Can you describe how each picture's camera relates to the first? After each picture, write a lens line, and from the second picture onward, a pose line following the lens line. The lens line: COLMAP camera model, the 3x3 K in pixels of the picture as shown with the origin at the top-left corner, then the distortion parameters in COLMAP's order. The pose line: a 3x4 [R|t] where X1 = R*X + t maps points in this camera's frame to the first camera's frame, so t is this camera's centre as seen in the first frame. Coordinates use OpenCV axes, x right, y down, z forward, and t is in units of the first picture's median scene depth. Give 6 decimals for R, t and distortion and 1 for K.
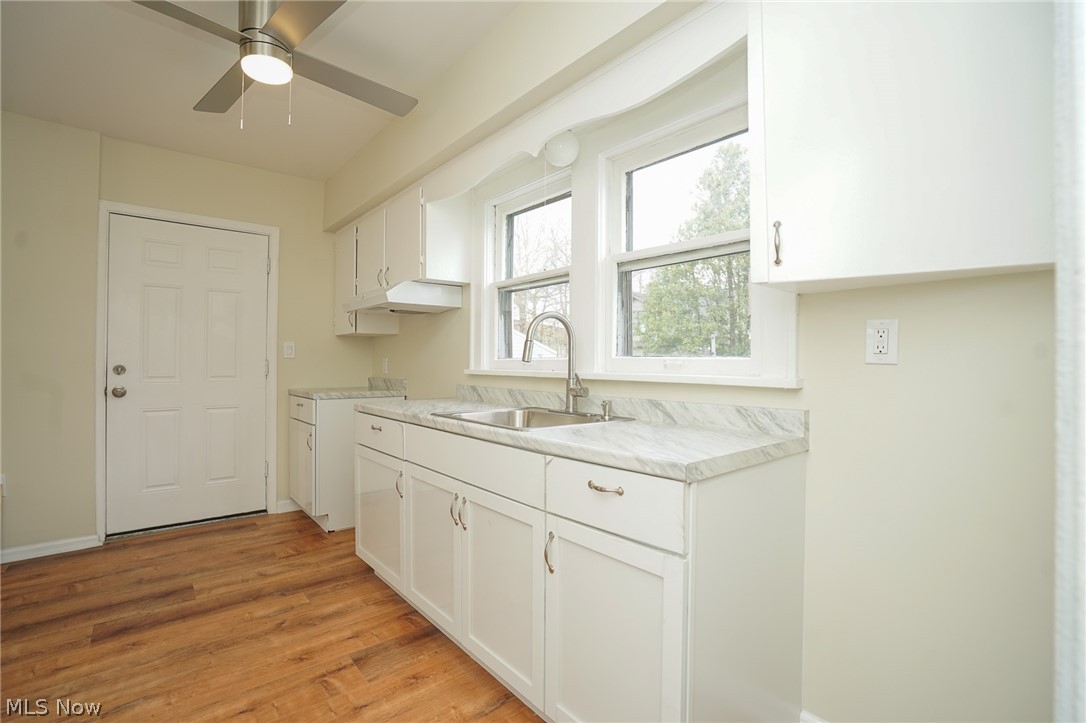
lens RADIAL K [[495.8, 0, 542.9], [0, 495.8, 357.7], [0, 0, 1]] dist [-0.054946, 0.016605]
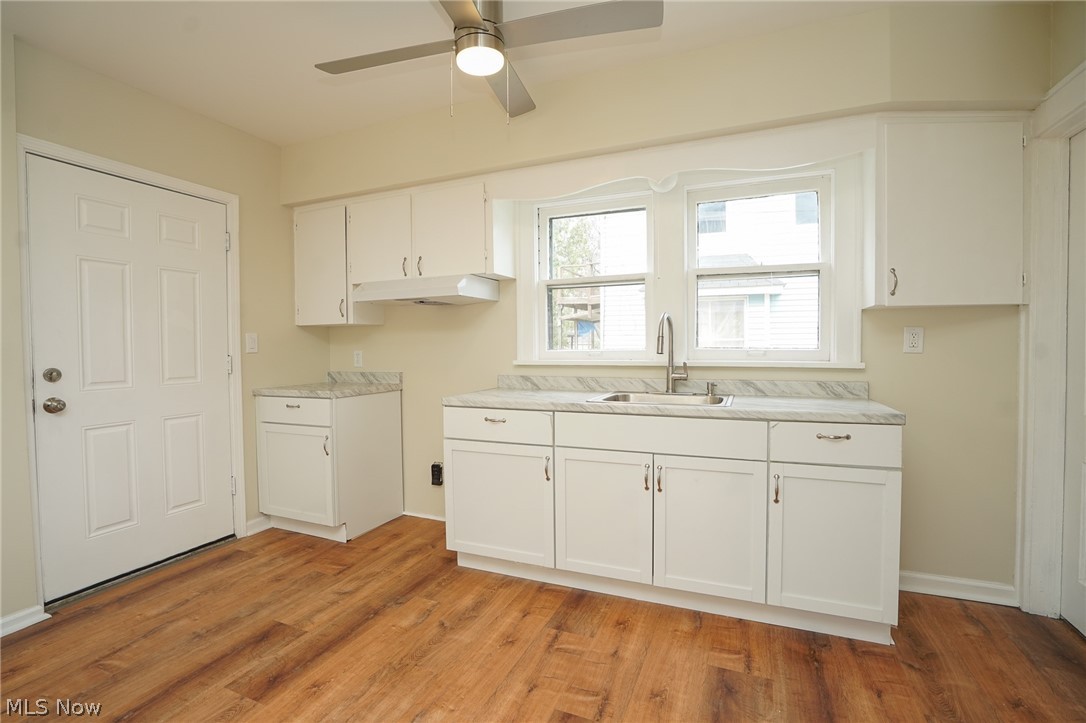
lens RADIAL K [[501.5, 0, 539.9], [0, 501.5, 357.9], [0, 0, 1]] dist [-0.051229, 0.020116]
pose [[0.893753, -0.025539, 0.447831, -0.664744], [0.010294, 0.999283, 0.036443, -0.023333], [-0.448441, -0.027961, 0.893375, 0.019323]]
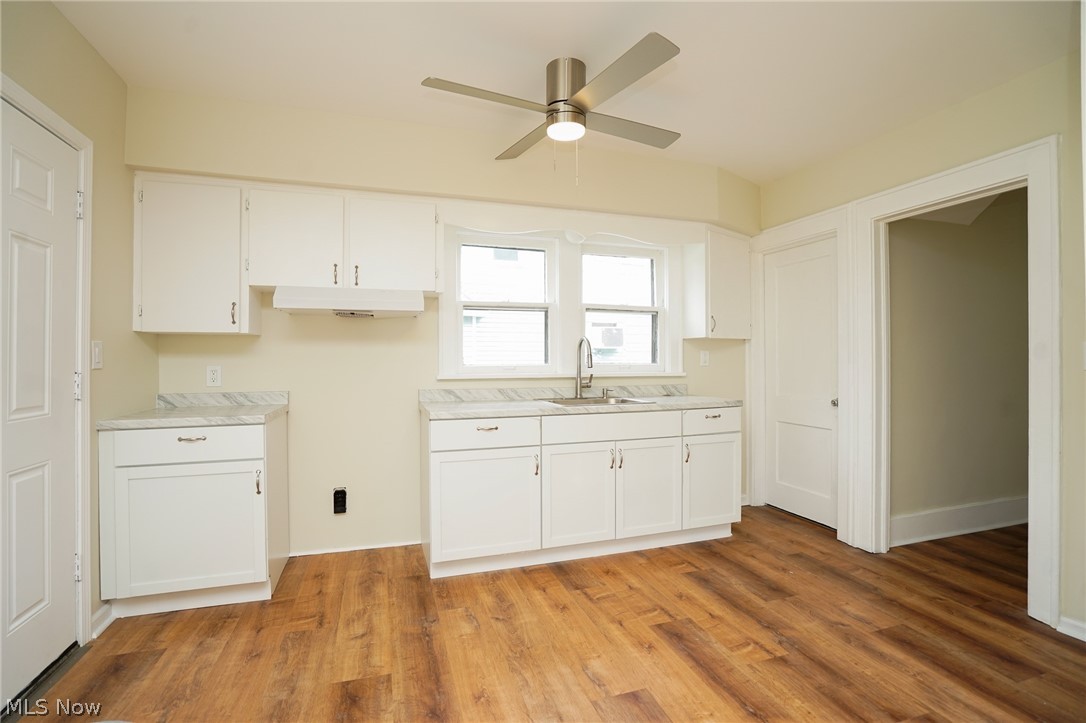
lens RADIAL K [[501.5, 0, 539.9], [0, 501.5, 357.9], [0, 0, 1]] dist [-0.051229, 0.020116]
pose [[0.368907, -0.004524, 0.929455, -1.258887], [-0.003374, 0.999975, 0.006207, -0.025659], [-0.929460, -0.005425, 0.368882, 0.425649]]
